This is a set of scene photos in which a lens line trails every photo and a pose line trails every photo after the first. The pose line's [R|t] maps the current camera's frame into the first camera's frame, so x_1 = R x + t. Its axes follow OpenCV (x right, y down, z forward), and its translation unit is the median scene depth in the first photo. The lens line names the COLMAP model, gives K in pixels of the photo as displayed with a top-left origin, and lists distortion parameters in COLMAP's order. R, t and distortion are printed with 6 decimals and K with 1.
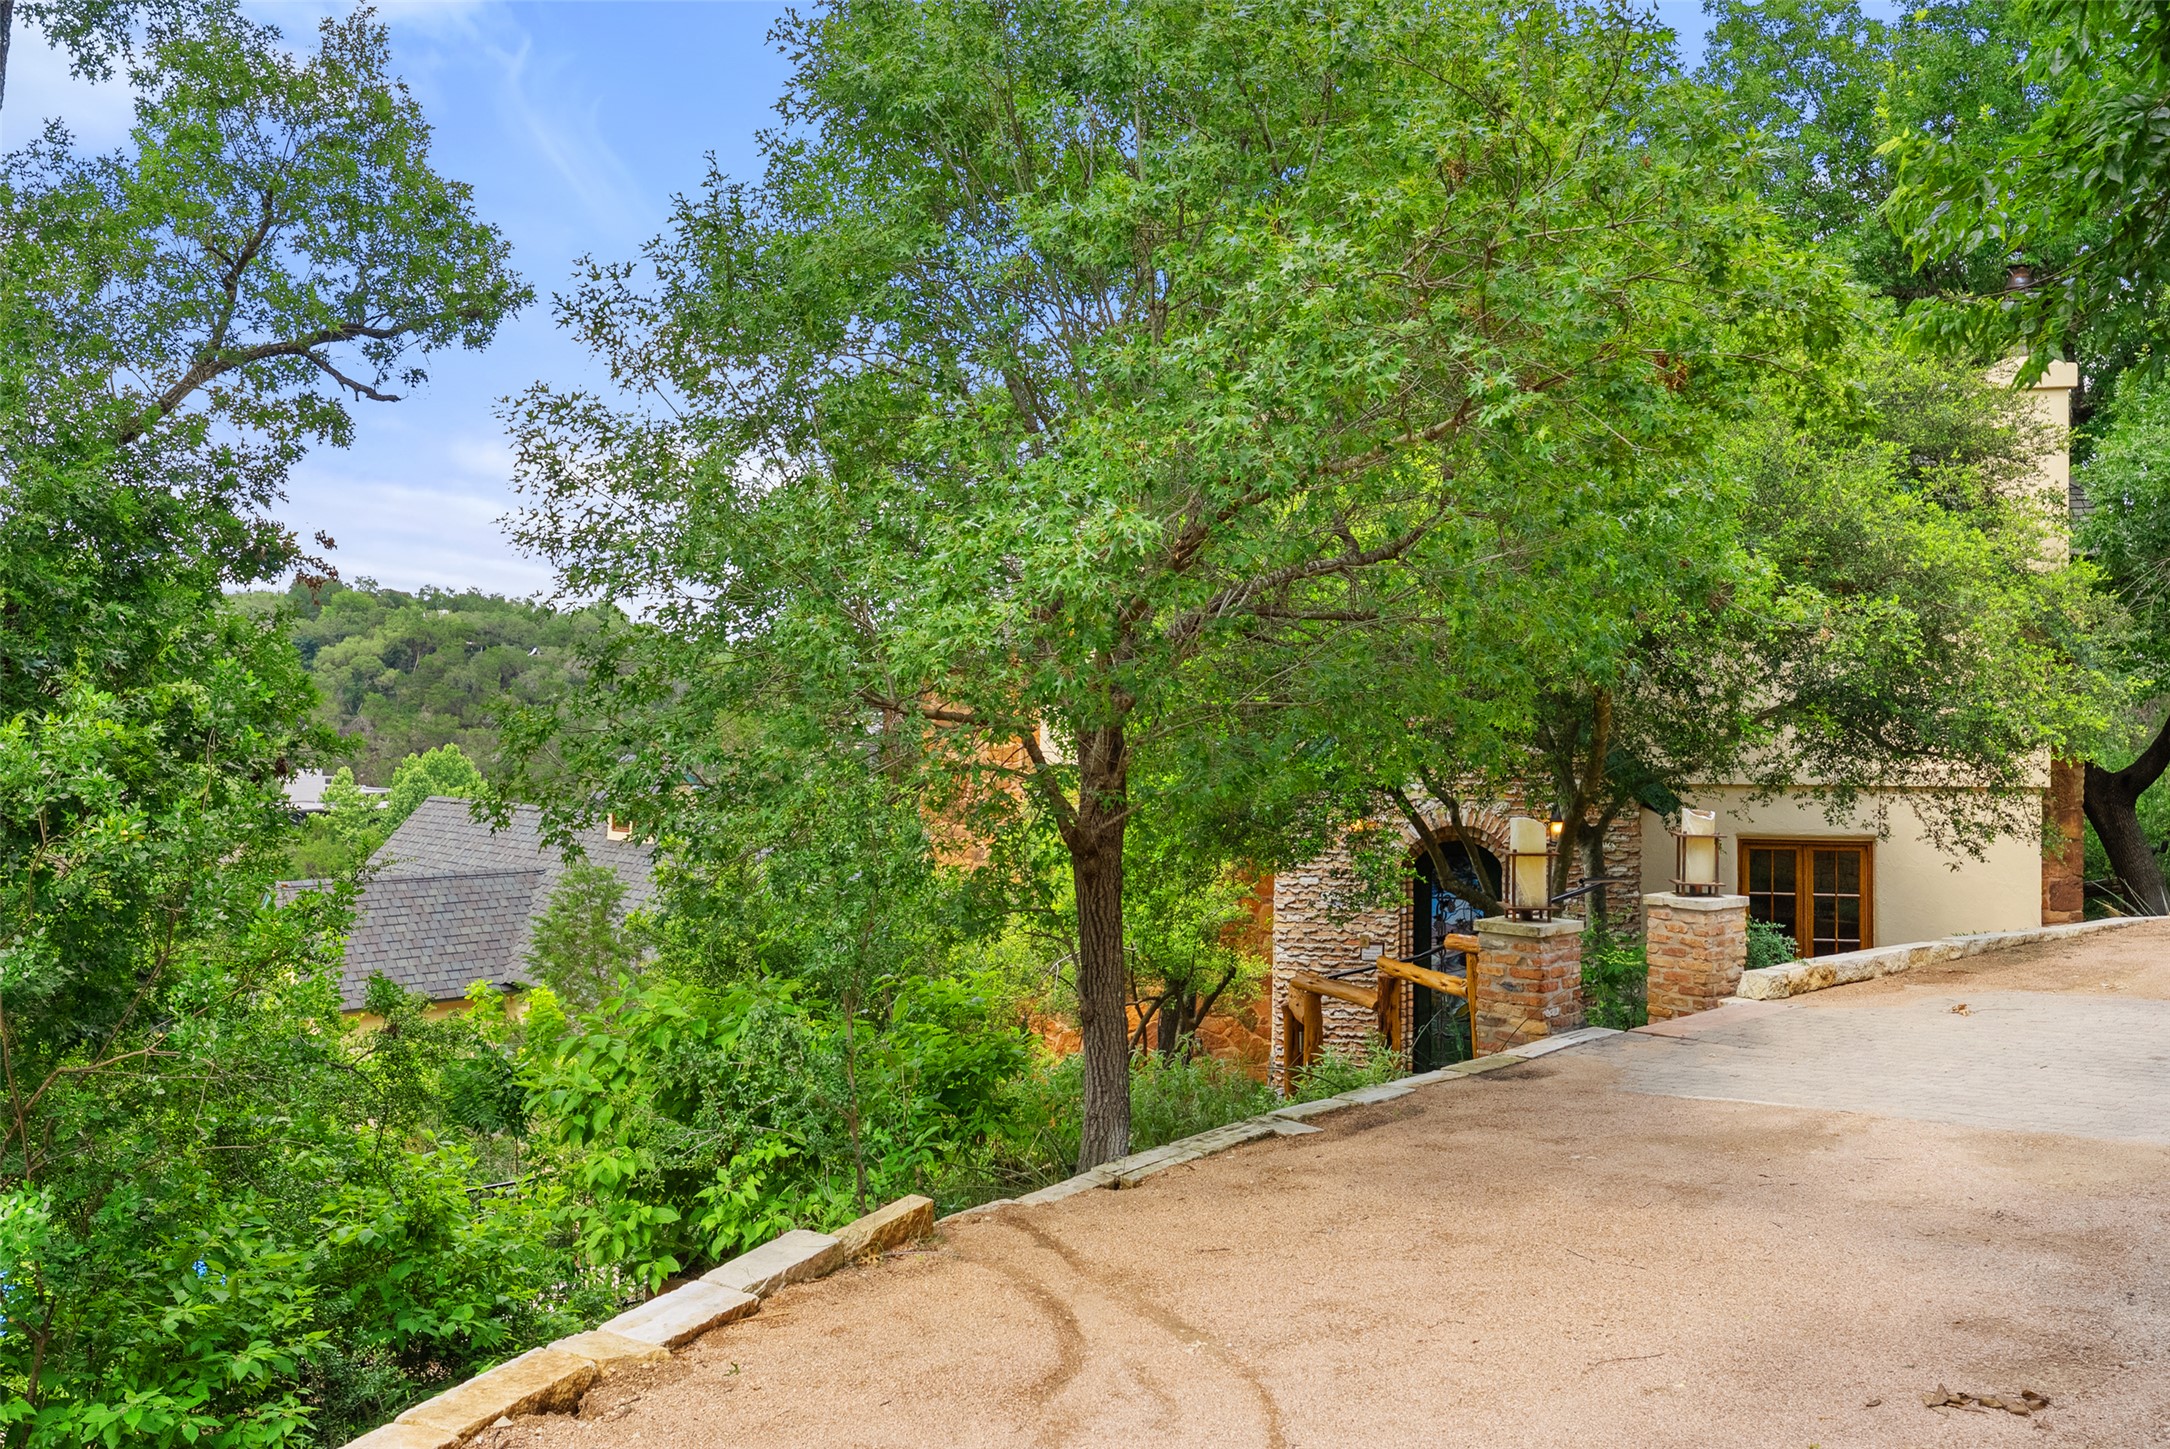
lens RADIAL K [[1875.7, 0, 1085.4], [0, 1875.7, 720.3], [0, 0, 1]] dist [-0.010844, -0.002555]
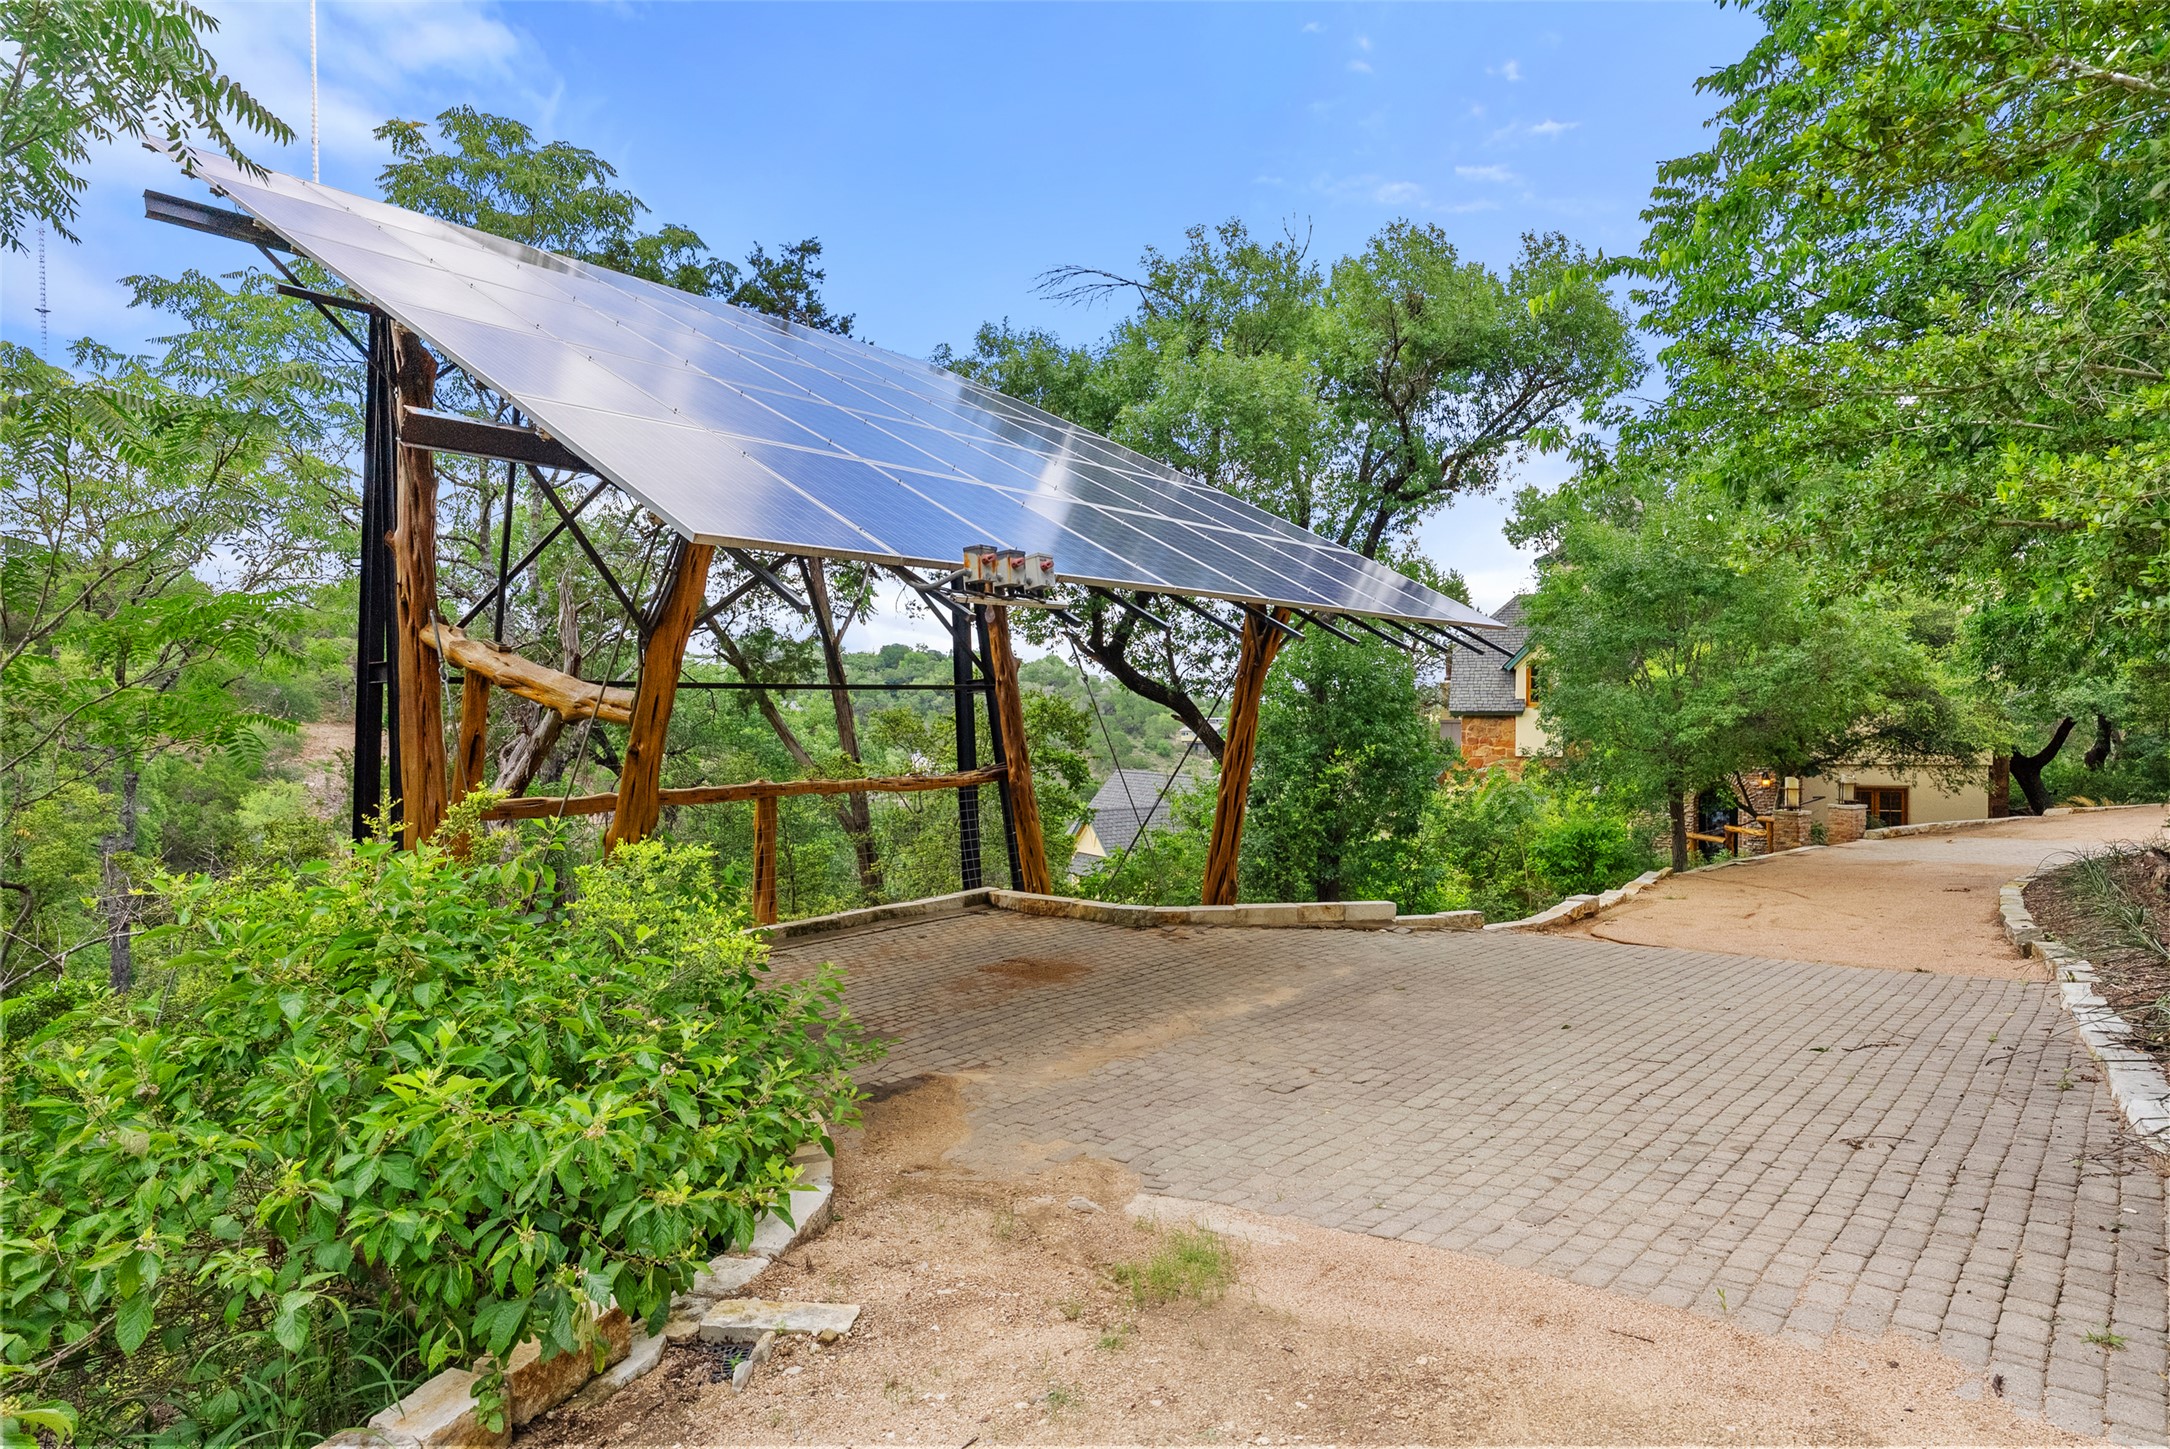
lens RADIAL K [[1240.0, 0, 1083.0], [0, 1240.0, 739.9], [0, 0, 1]] dist [0.002194, 0.000551]
pose [[0.985251, -0.002171, -0.171103, -0.418926], [0.005600, 0.999793, 0.019561, -0.040958], [0.171025, -0.020231, 0.985059, -0.894133]]
